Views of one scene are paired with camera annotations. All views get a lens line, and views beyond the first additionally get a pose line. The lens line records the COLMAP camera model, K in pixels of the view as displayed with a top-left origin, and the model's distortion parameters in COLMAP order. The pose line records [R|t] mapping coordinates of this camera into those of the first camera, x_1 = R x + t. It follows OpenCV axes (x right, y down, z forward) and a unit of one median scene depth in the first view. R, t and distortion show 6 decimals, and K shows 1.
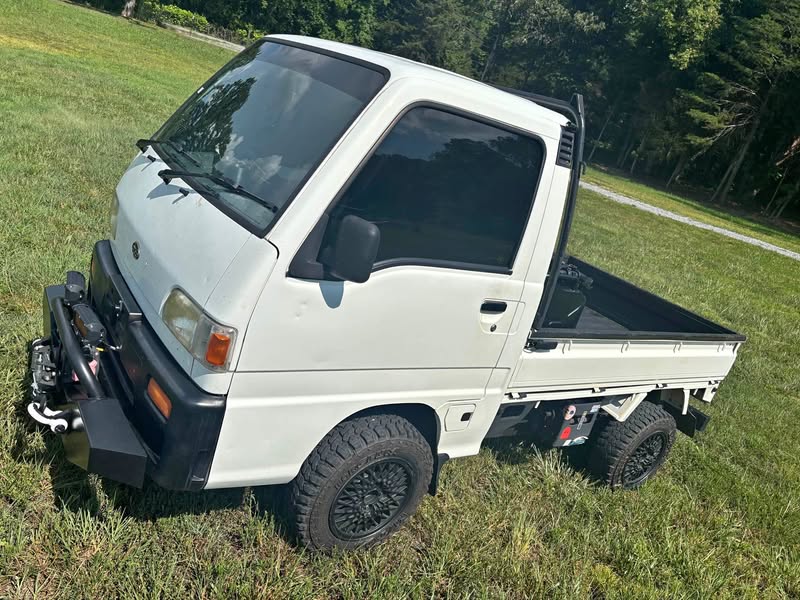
lens RADIAL K [[594.4, 0, 400.0], [0, 594.4, 300.0], [0, 0, 1]] dist [0.028428, -0.002264]
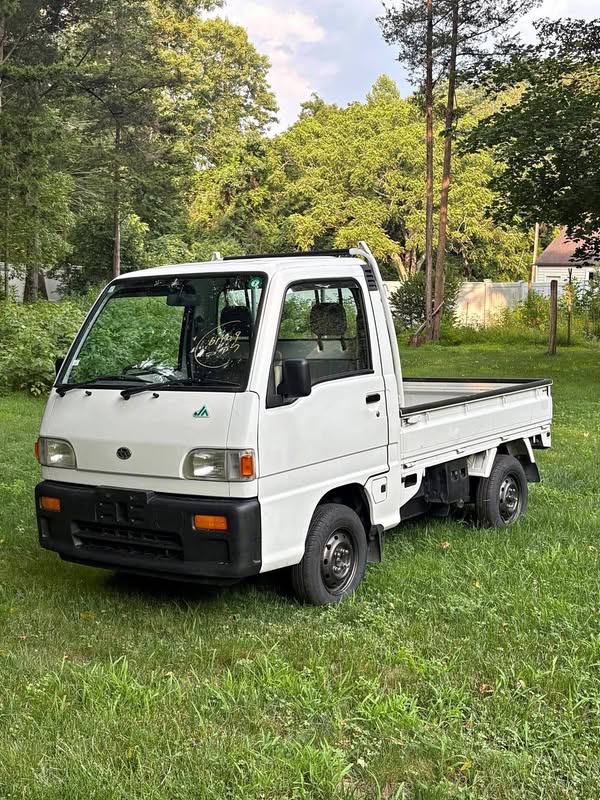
lens RADIAL K [[1130.1, 0, 300.0], [0, 1130.1, 400.0], [0, 0, 1]] dist [0.133872, 0.004170]
pose [[0.887531, -0.356102, 0.292368, -0.750095], [0.402035, 0.908515, -0.113879, 0.242853], [-0.225068, 0.218614, 0.949501, -1.429547]]
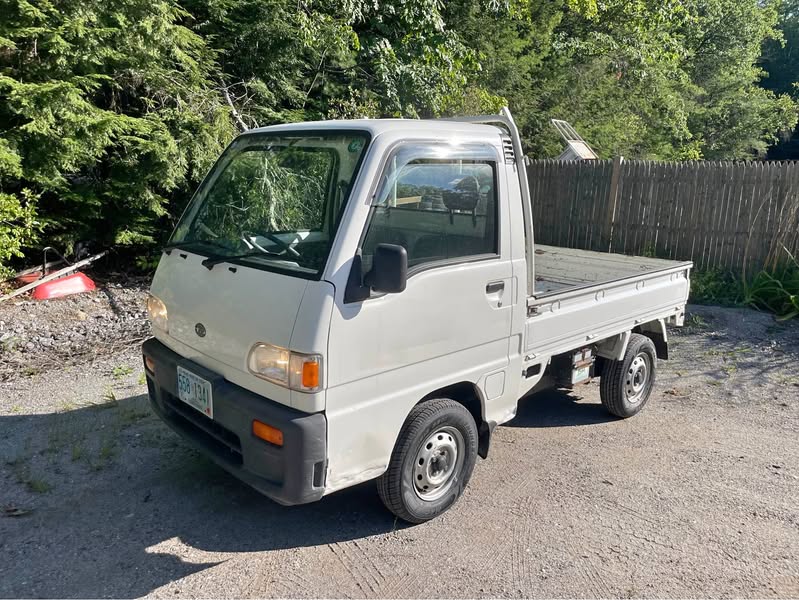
lens RADIAL K [[626.2, 0, 399.5], [0, 626.2, 300.0], [0, 0, 1]] dist [0.032763, -0.000861]
pose [[0.949672, -0.297994, 0.096557, -0.159406], [0.304507, 0.950528, -0.061420, 0.055617], [-0.073478, 0.087731, 0.993431, -0.258866]]
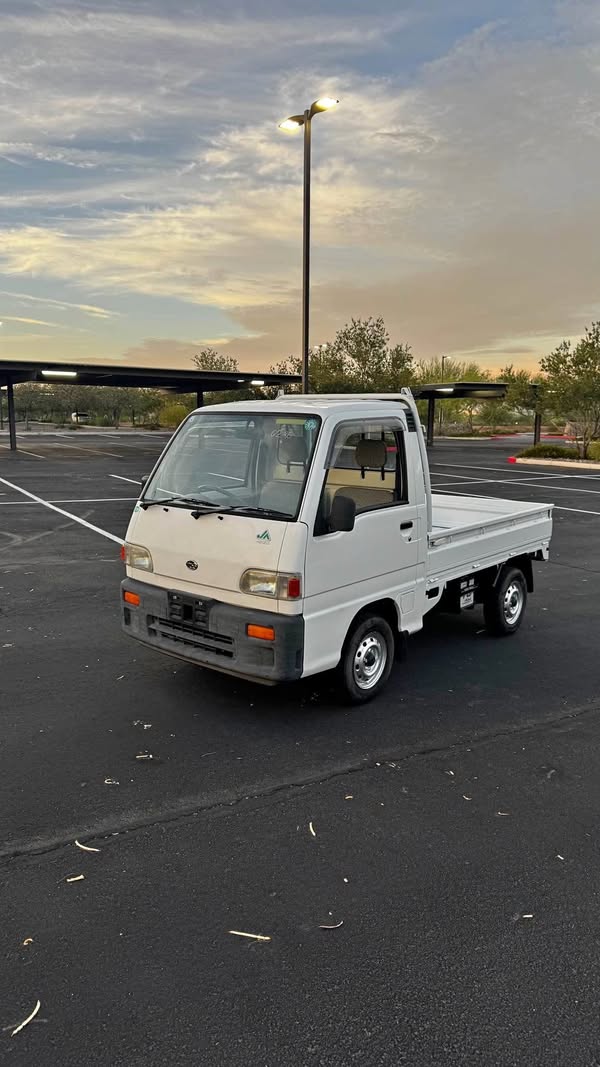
lens RADIAL K [[808.8, 0, 300.0], [0, 808.8, 533.5], [0, 0, 1]] dist [0.030846, 0.000332]
pose [[0.920939, -0.325062, 0.214955, -0.579233], [0.345200, 0.936421, -0.062866, 0.068912], [-0.180853, 0.132098, 0.974599, -1.068254]]
